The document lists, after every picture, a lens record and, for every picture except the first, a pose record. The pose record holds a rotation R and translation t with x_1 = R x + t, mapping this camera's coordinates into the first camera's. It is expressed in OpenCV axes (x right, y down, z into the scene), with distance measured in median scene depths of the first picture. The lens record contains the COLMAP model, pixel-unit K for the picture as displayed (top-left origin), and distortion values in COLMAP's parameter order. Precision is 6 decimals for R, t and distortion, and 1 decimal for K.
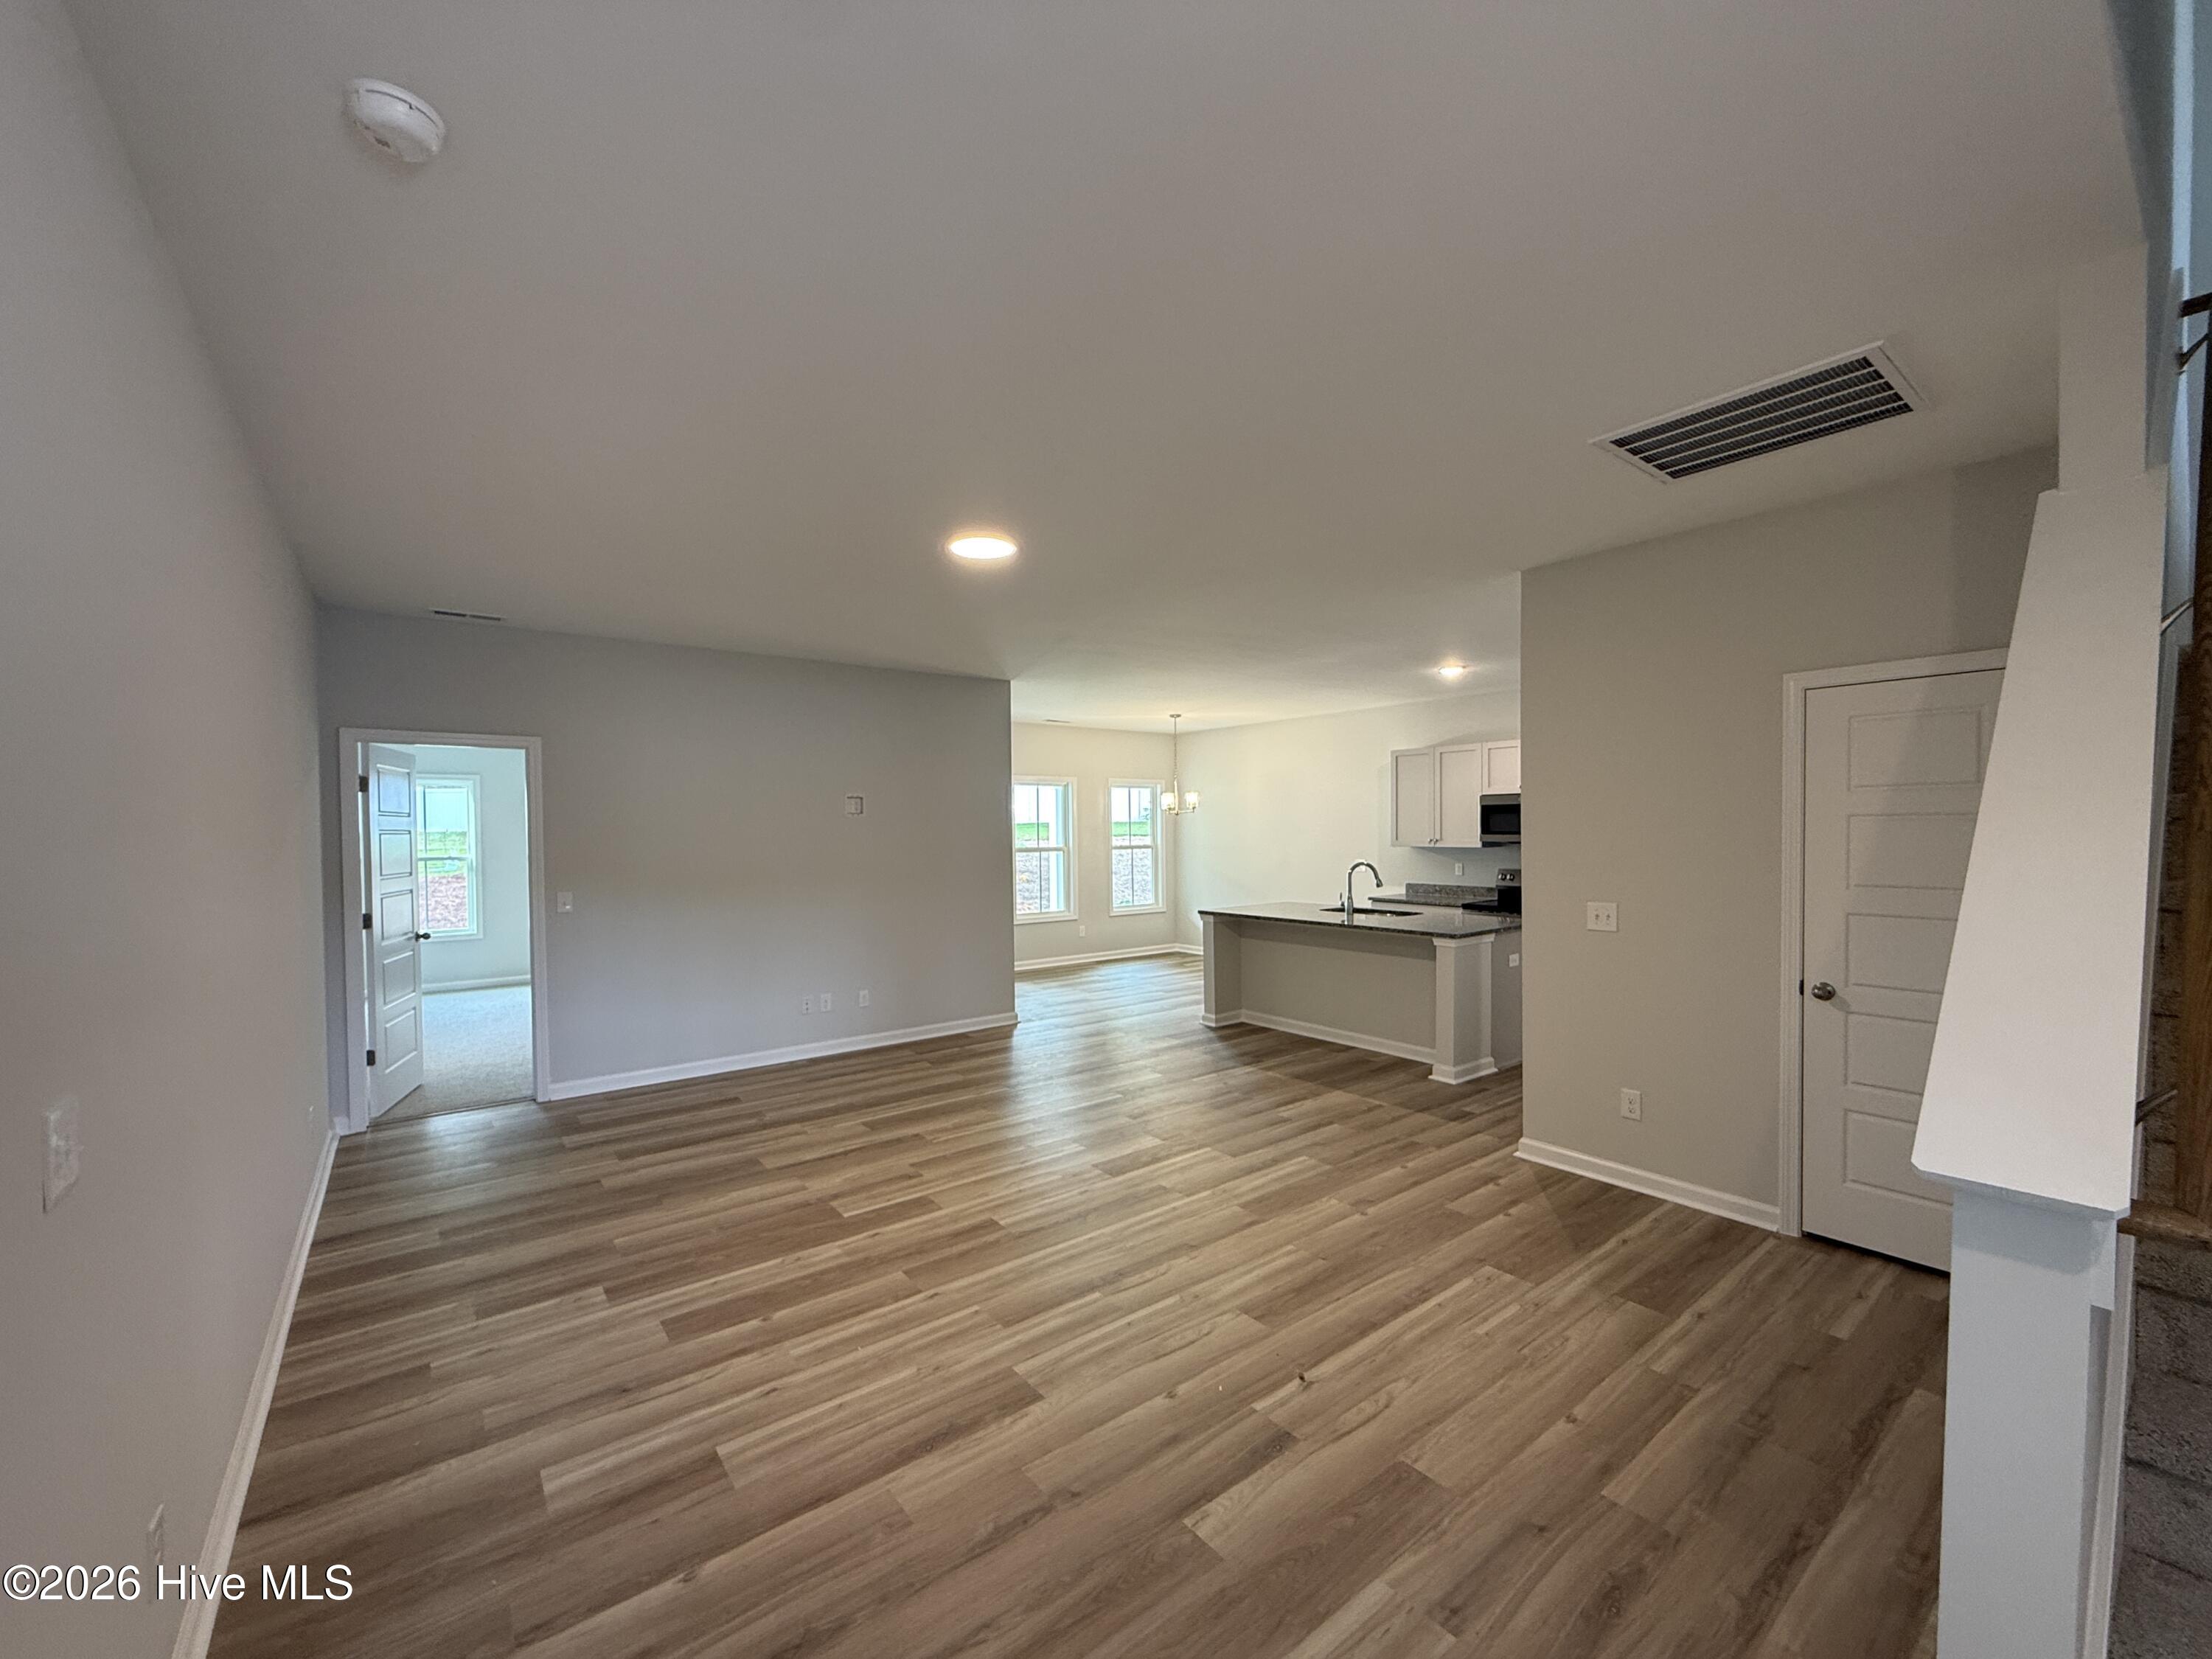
lens RADIAL K [[895.5, 0, 1110.0], [0, 895.5, 855.7], [0, 0, 1]] dist [0.000025, -0.000035]
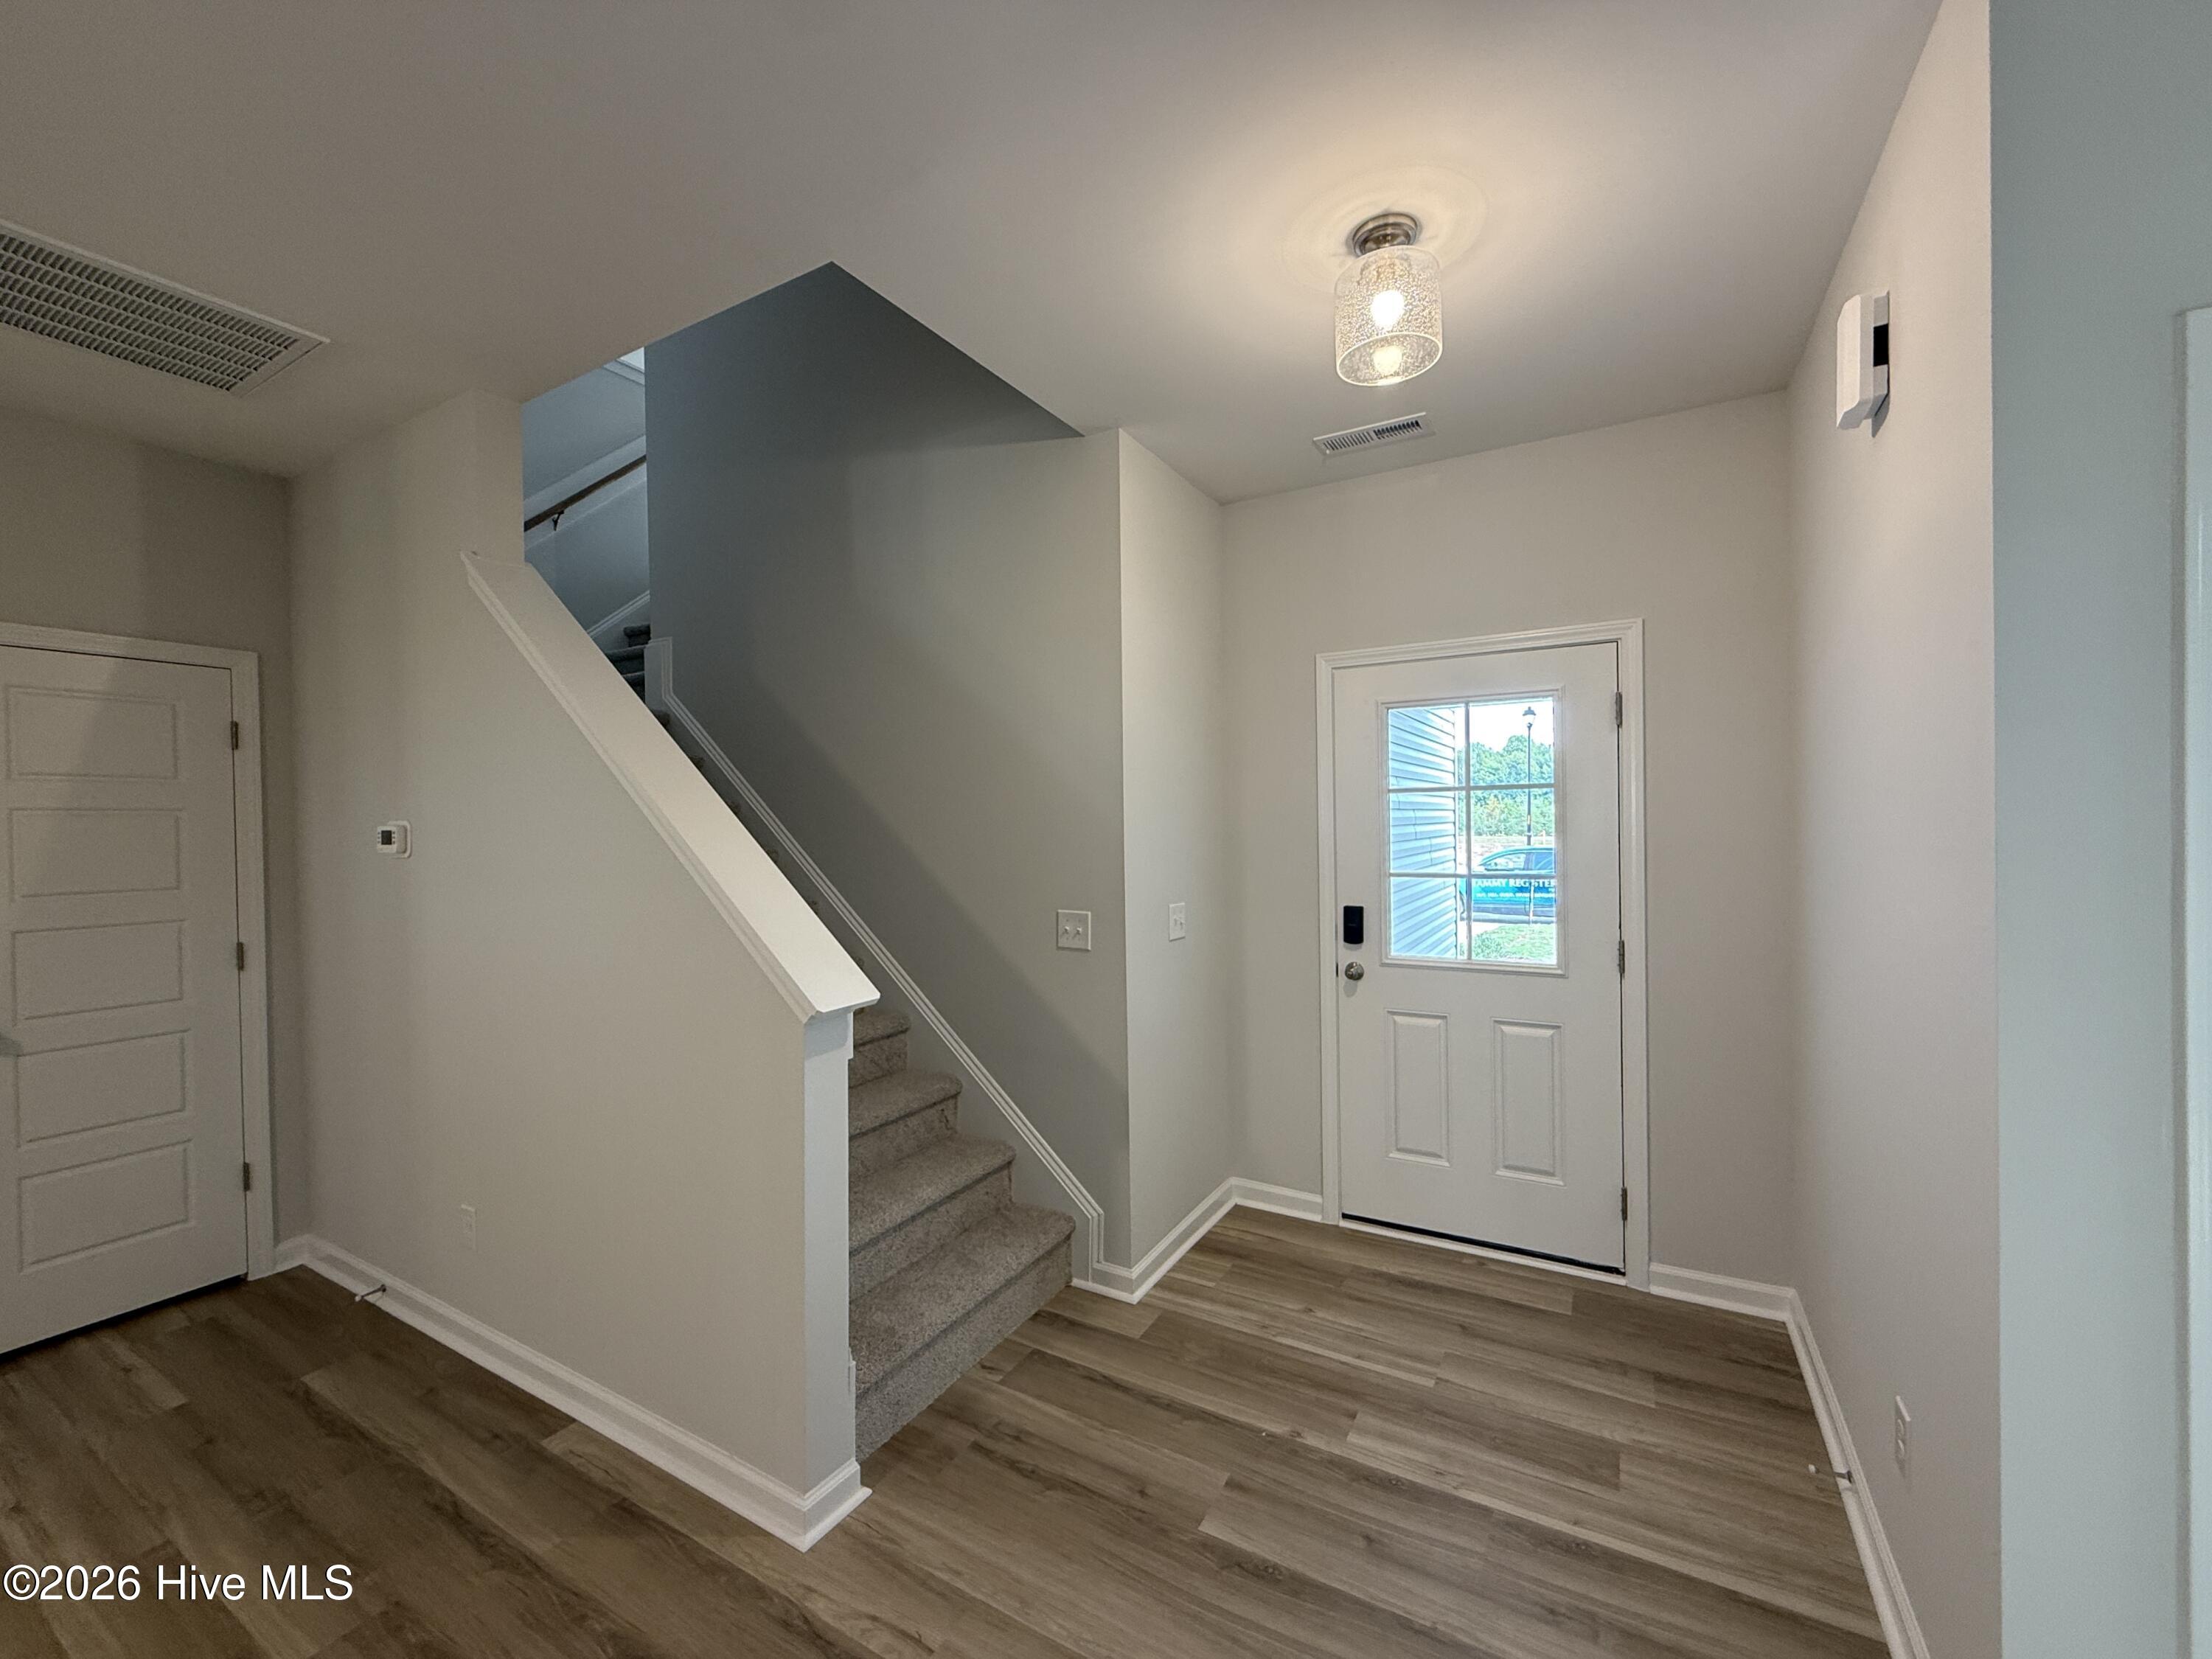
lens RADIAL K [[893.3, 0, 1106.0], [0, 893.3, 829.5], [0, 0, 1]] dist [0.000358, 0.000237]
pose [[-0.382451, 0.005120, 0.923962, -0.240339], [0.043152, 0.998992, 0.012326, 0.004284], [-0.922967, 0.044585, -0.382287, 0.336176]]
